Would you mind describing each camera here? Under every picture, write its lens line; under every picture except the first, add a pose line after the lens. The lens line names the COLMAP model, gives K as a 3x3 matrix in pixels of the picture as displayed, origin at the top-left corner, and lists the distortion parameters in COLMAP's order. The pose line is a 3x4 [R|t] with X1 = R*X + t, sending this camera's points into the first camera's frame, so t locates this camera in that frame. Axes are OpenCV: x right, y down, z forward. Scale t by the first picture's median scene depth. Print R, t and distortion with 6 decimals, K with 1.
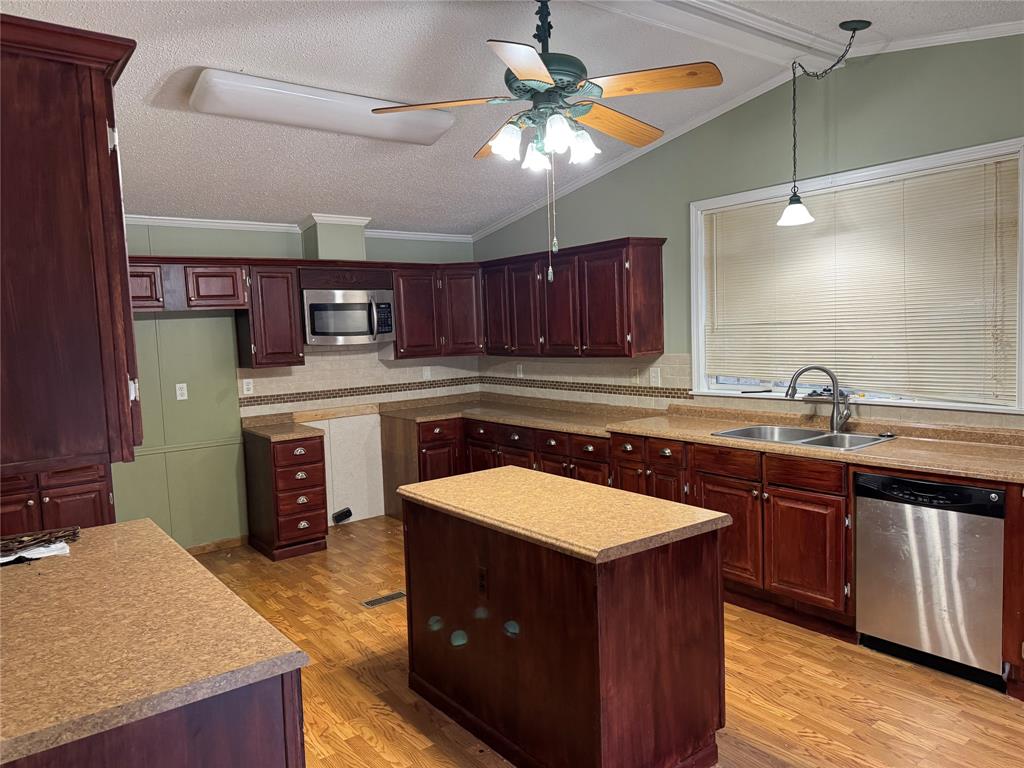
lens RADIAL K [[726.3, 0, 511.7], [0, 726.3, 378.2], [0, 0, 1]] dist [0.048559, -0.045061]
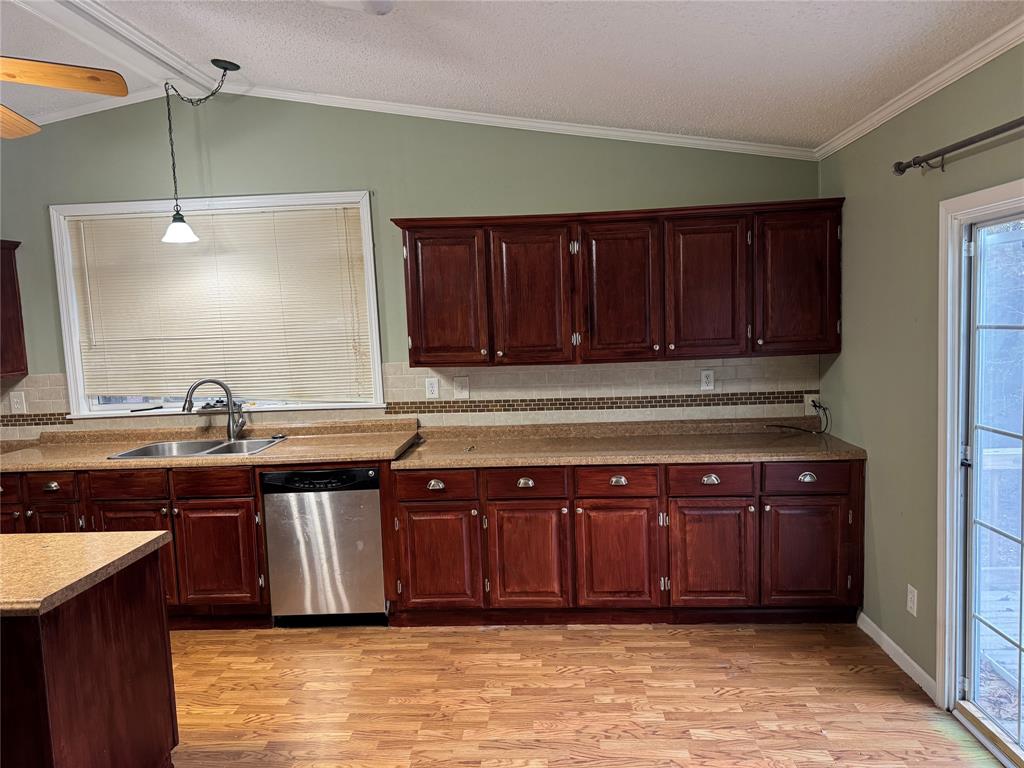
lens RADIAL K [[726.3, 0, 512.2], [0, 726.3, 379.3], [0, 0, 1]] dist [0.048559, -0.045061]
pose [[0.656580, -0.055880, 0.752184, -0.100320], [0.069606, 0.997485, 0.013345, -0.000488], [-0.751038, 0.043594, 0.658818, -0.014810]]
